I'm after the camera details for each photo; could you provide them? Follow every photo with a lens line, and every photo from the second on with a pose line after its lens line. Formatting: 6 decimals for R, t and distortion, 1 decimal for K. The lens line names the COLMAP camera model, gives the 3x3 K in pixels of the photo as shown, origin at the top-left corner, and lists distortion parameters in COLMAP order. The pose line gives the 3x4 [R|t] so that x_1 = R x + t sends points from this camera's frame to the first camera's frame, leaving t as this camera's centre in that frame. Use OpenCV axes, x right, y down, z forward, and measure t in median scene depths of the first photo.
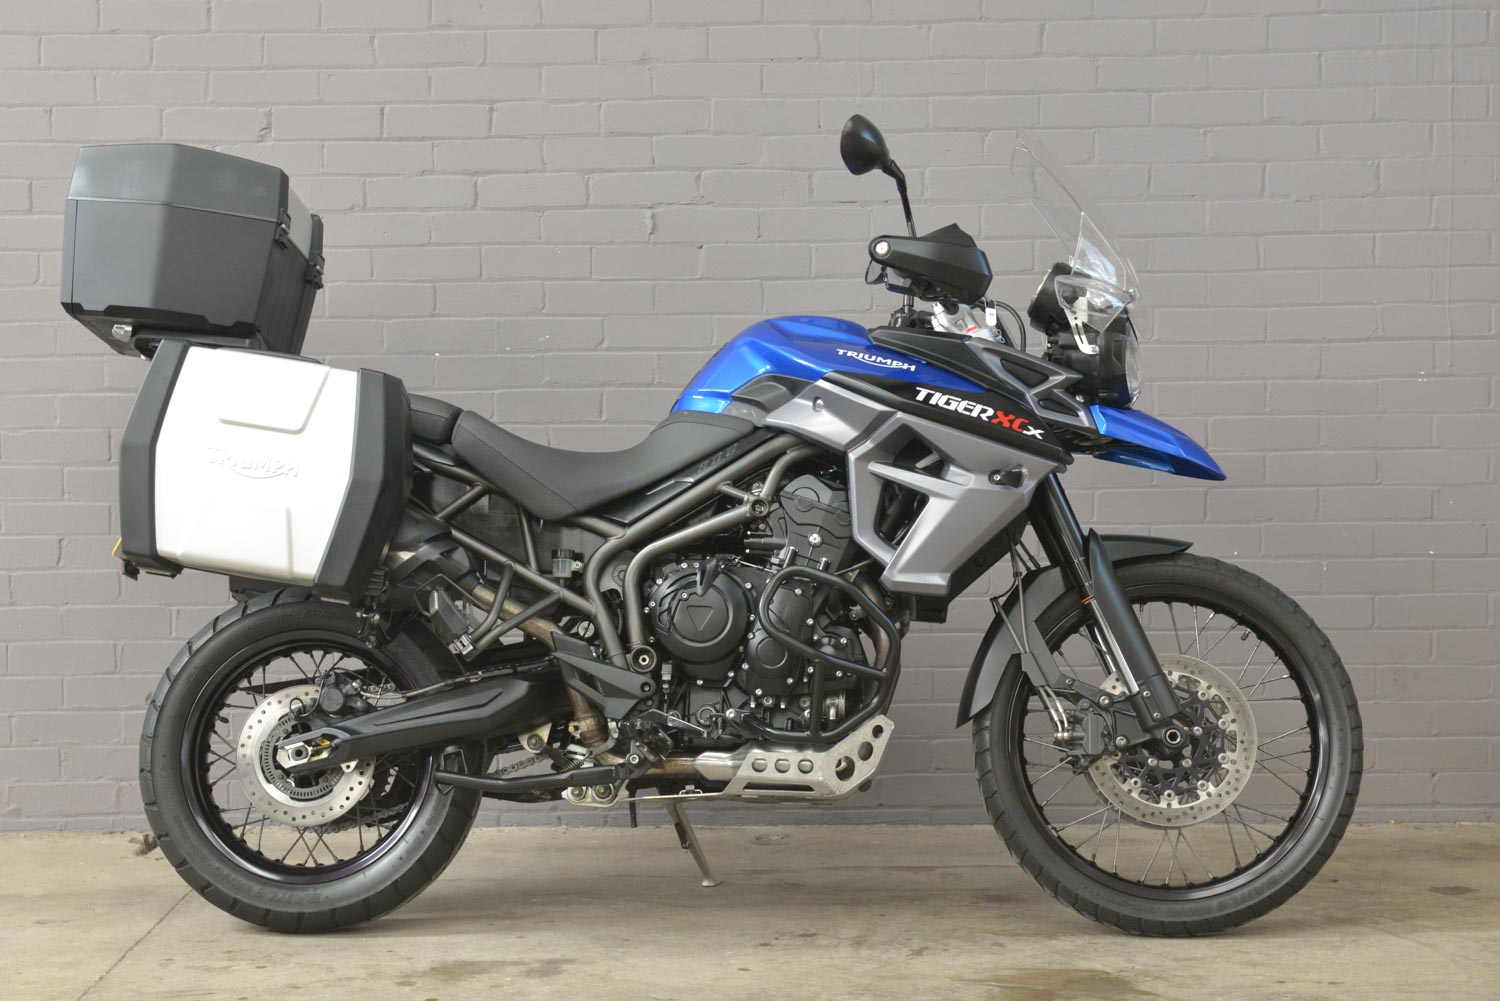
lens RADIAL K [[2651.0, 0, 702.3], [0, 2651.0, 502.3], [0, 0, 1]] dist [0.121874, -0.032702]
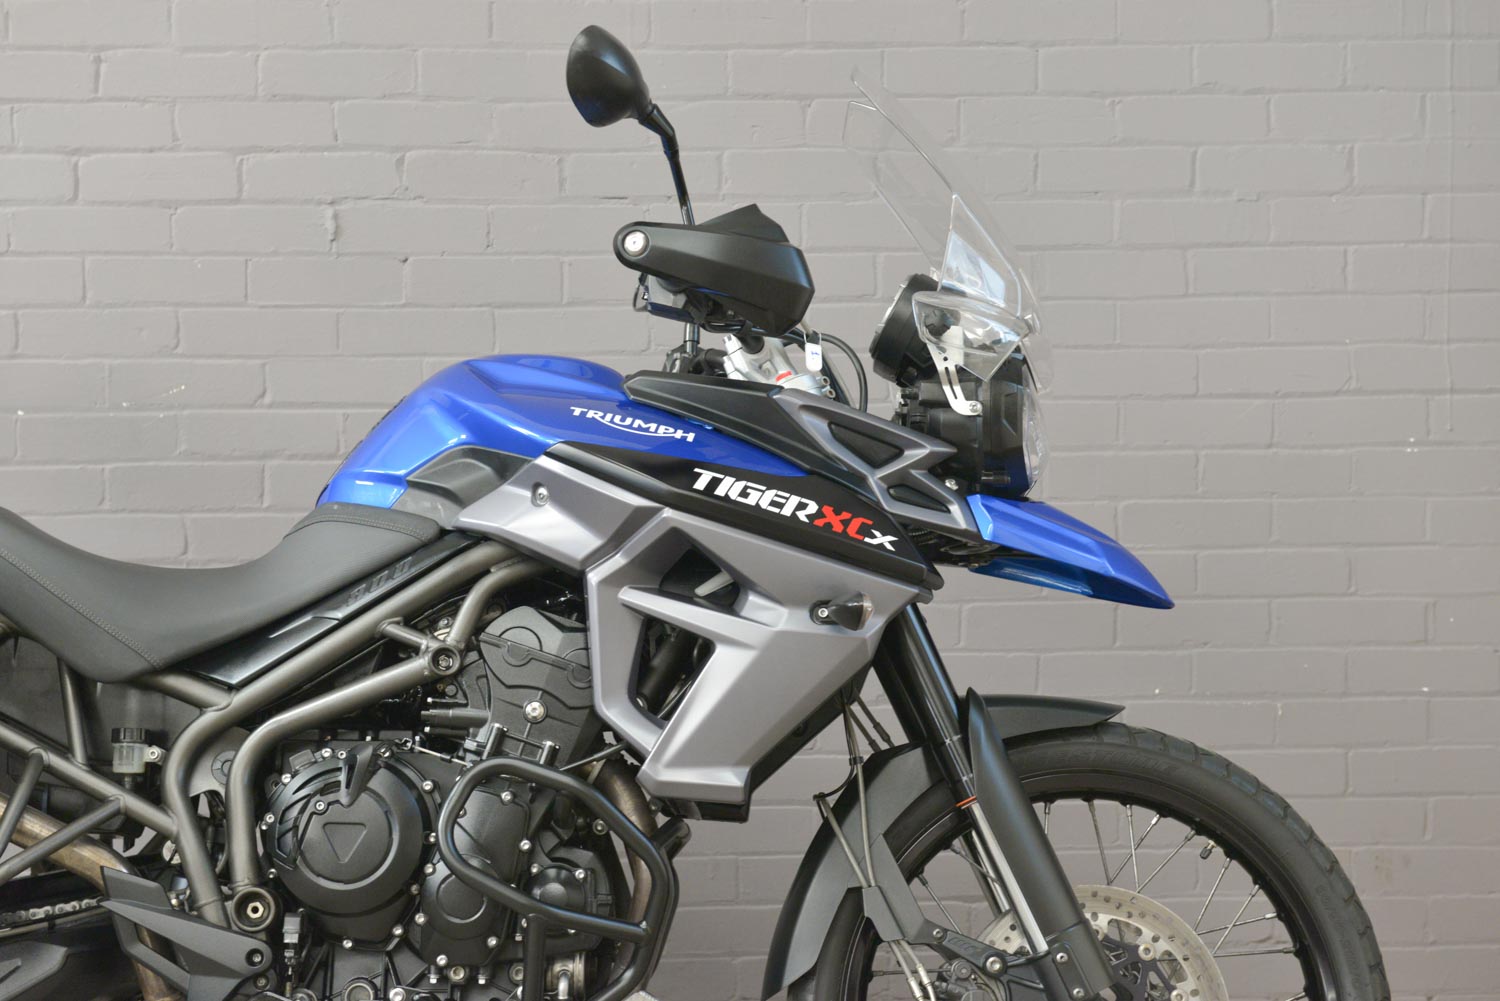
lens RADIAL K [[2542.6, 0, 705.5], [0, 2542.6, 519.6], [0, 0, 1]] dist [0.119355, -0.057145]
pose [[0.998157, -0.002330, 0.060641, 0.045267], [0.003061, 0.999924, -0.011974, -0.023175], [-0.060609, 0.012138, 0.998088, 0.387923]]
